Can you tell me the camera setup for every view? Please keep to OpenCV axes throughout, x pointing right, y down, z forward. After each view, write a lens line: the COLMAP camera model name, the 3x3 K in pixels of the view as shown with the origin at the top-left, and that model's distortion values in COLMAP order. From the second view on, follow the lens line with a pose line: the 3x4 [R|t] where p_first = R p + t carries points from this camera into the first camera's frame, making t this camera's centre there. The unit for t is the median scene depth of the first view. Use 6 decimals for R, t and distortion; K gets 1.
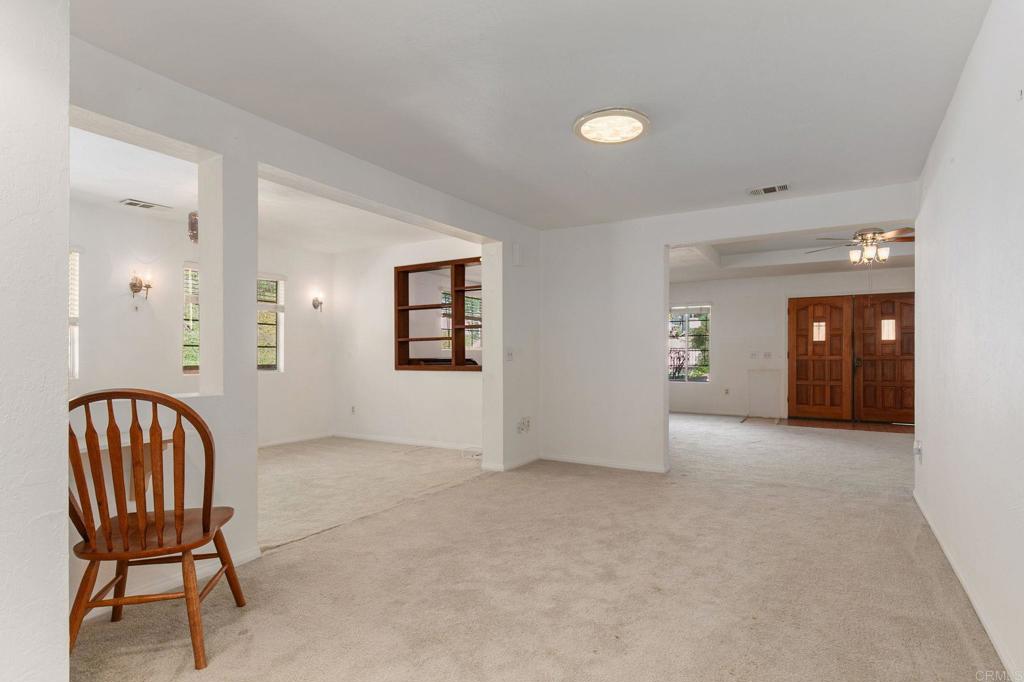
lens RADIAL K [[519.0, 0, 514.8], [0, 519.0, 347.4], [0, 0, 1]] dist [-0.001458, -0.000044]
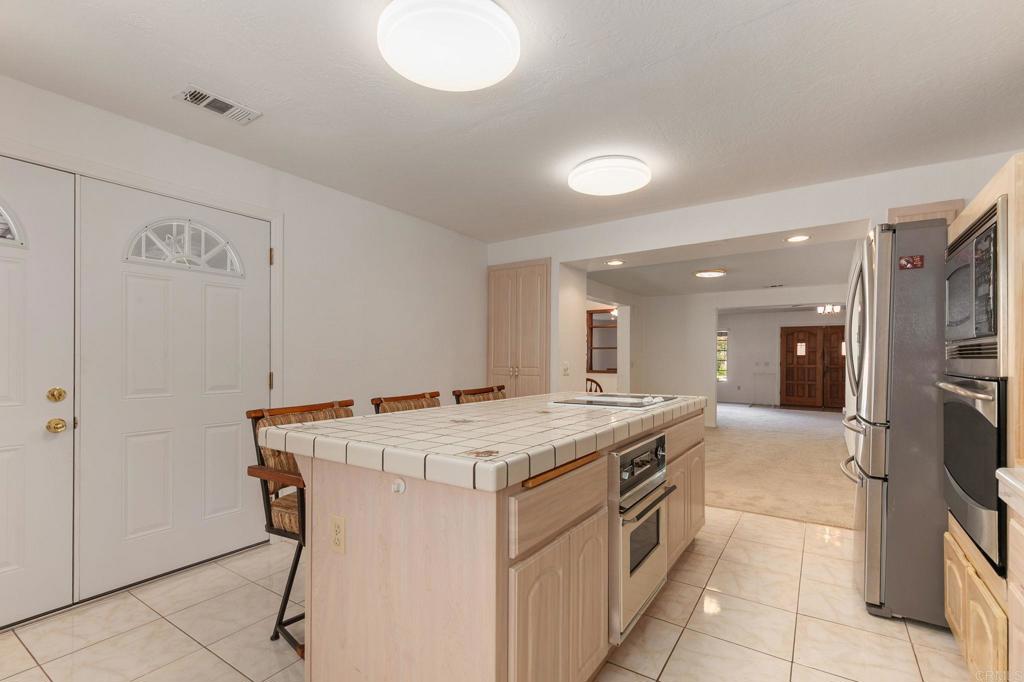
lens RADIAL K [[468.7, 0, 507.2], [0, 468.7, 349.9], [0, 0, 1]] dist [0.011071, -0.000860]
pose [[0.999309, 0.006341, -0.036634, -0.240542], [-0.006431, 0.999977, -0.002324, -0.019710], [0.036618, 0.002558, 0.999326, -0.439561]]
